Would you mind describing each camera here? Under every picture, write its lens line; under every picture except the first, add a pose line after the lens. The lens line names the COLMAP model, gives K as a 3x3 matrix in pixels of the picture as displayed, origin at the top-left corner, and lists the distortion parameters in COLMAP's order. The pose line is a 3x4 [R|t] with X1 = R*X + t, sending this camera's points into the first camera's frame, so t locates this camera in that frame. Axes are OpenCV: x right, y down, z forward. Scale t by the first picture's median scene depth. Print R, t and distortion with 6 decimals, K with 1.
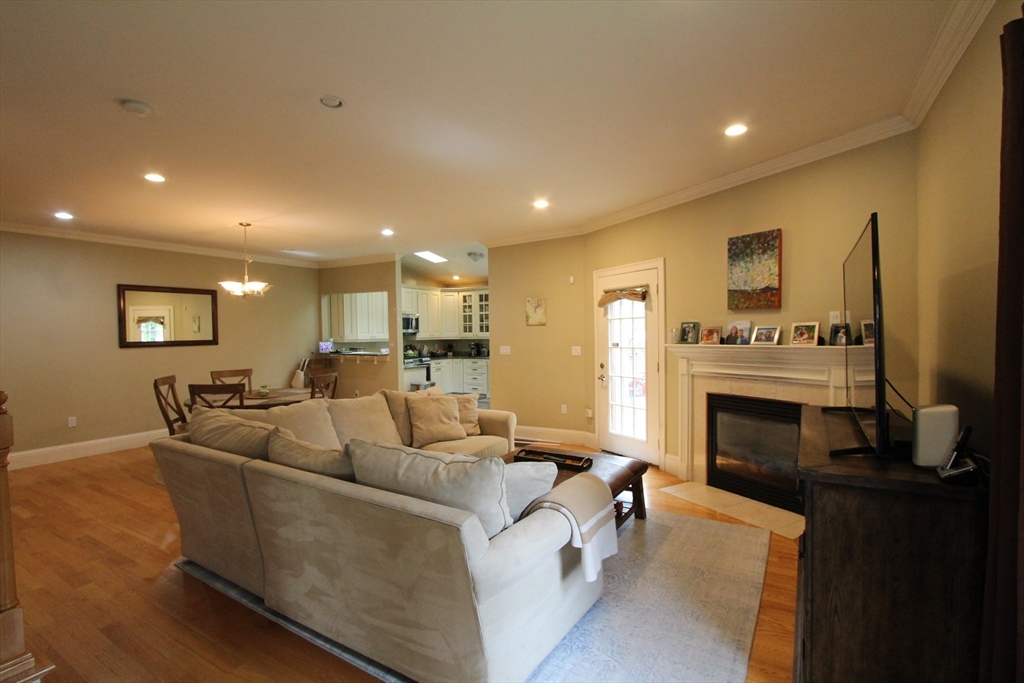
lens RADIAL K [[485.7, 0, 512.0], [0, 485.7, 341.5], [0, 0, 1]] dist [-0.000816, 0.000187]
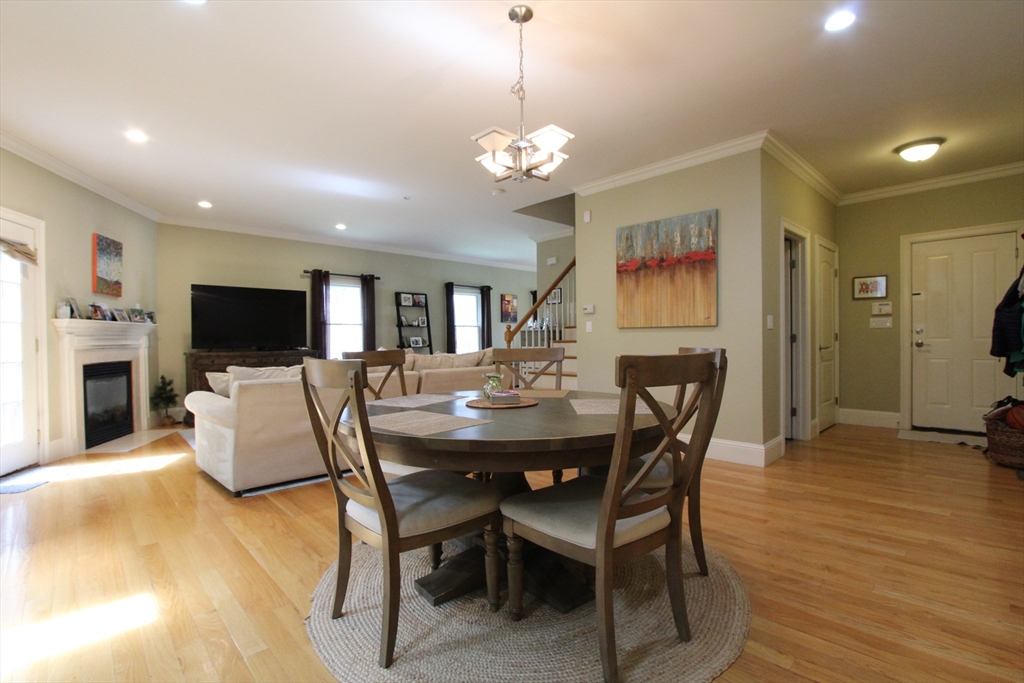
lens RADIAL K [[473.4, 0, 505.7], [0, 473.4, 342.5], [0, 0, 1]] dist [-0.019076, 0.004488]
pose [[-0.964696, 0.026399, 0.262041, -0.630159], [0.032754, 0.999265, 0.019910, 0.052166], [-0.261323, 0.027790, -0.964851, 1.407059]]
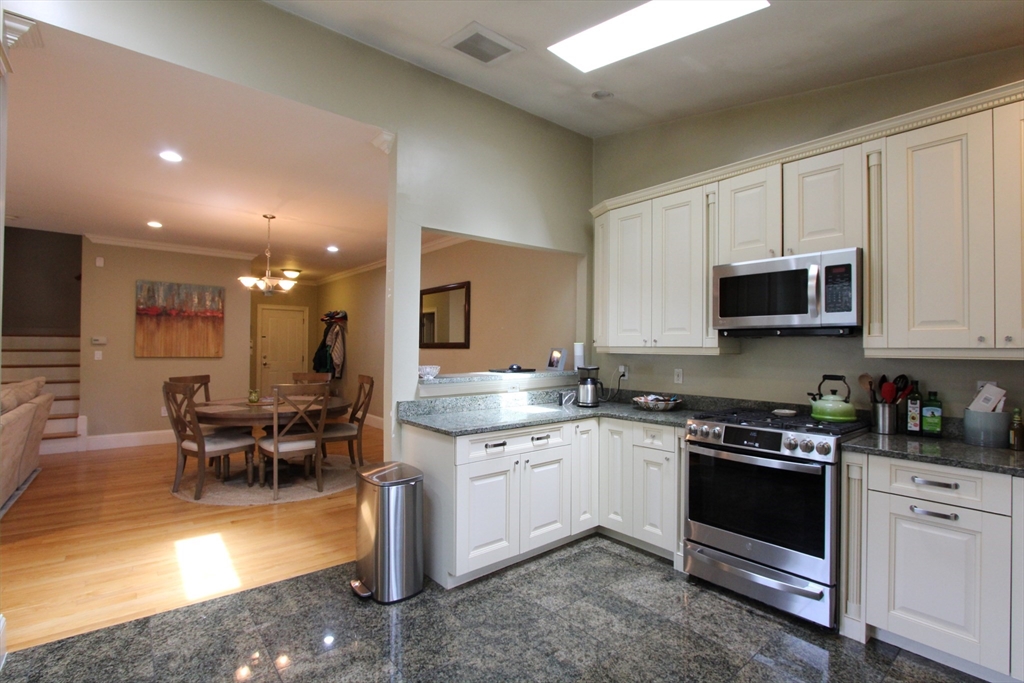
lens RADIAL K [[473.1, 0, 508.4], [0, 473.1, 344.8], [0, 0, 1]] dist [-0.027062, 0.006379]
pose [[-0.332006, 0.006716, -0.943253, 0.151744], [-0.021768, 0.999654, 0.014779, -0.016088], [0.943026, 0.025440, -0.331745, 1.711462]]
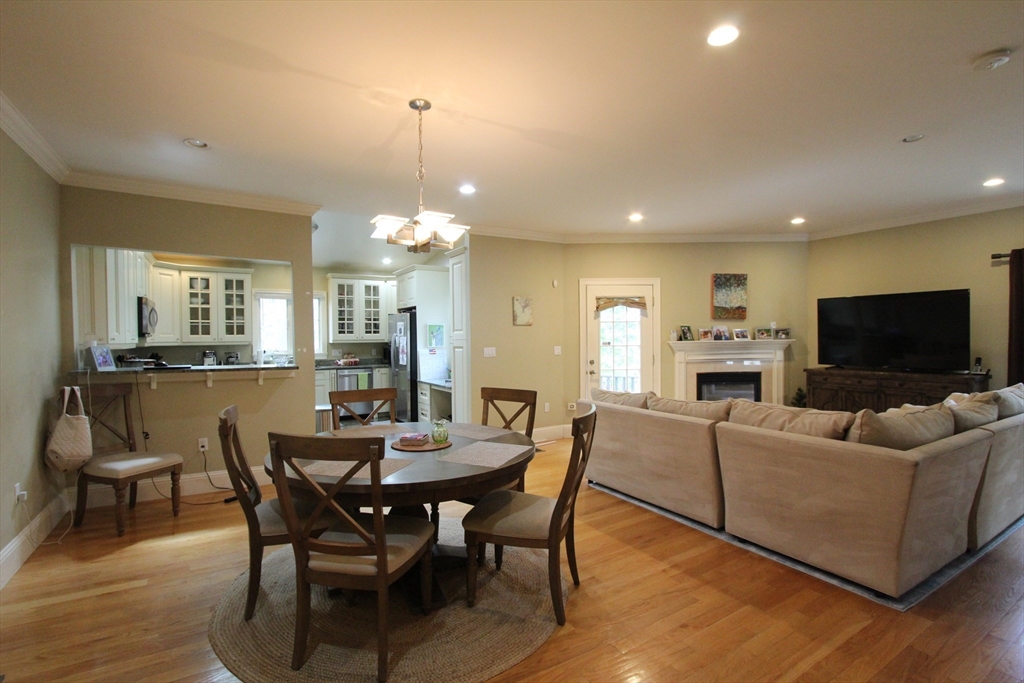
lens RADIAL K [[473.4, 0, 505.7], [0, 473.4, 342.5], [0, 0, 1]] dist [-0.019076, 0.004488]
pose [[0.442981, -0.000886, 0.896530, -0.933265], [0.019386, 0.999775, -0.008590, 0.009539], [-0.896321, 0.021185, 0.442899, 0.703084]]
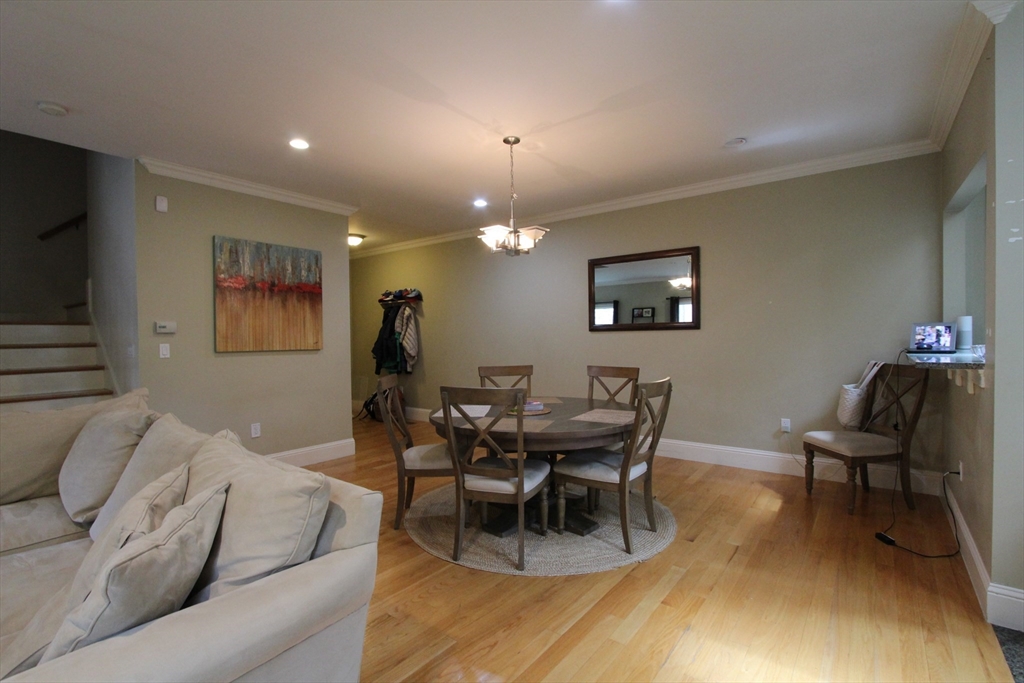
lens RADIAL K [[473.4, 0, 505.7], [0, 473.4, 342.5], [0, 0, 1]] dist [-0.019076, 0.004488]
pose [[-0.116303, 0.031041, -0.992729, 0.084546], [-0.005801, 0.999473, 0.031932, 0.007784], [0.993197, 0.009472, -0.116062, 1.046492]]
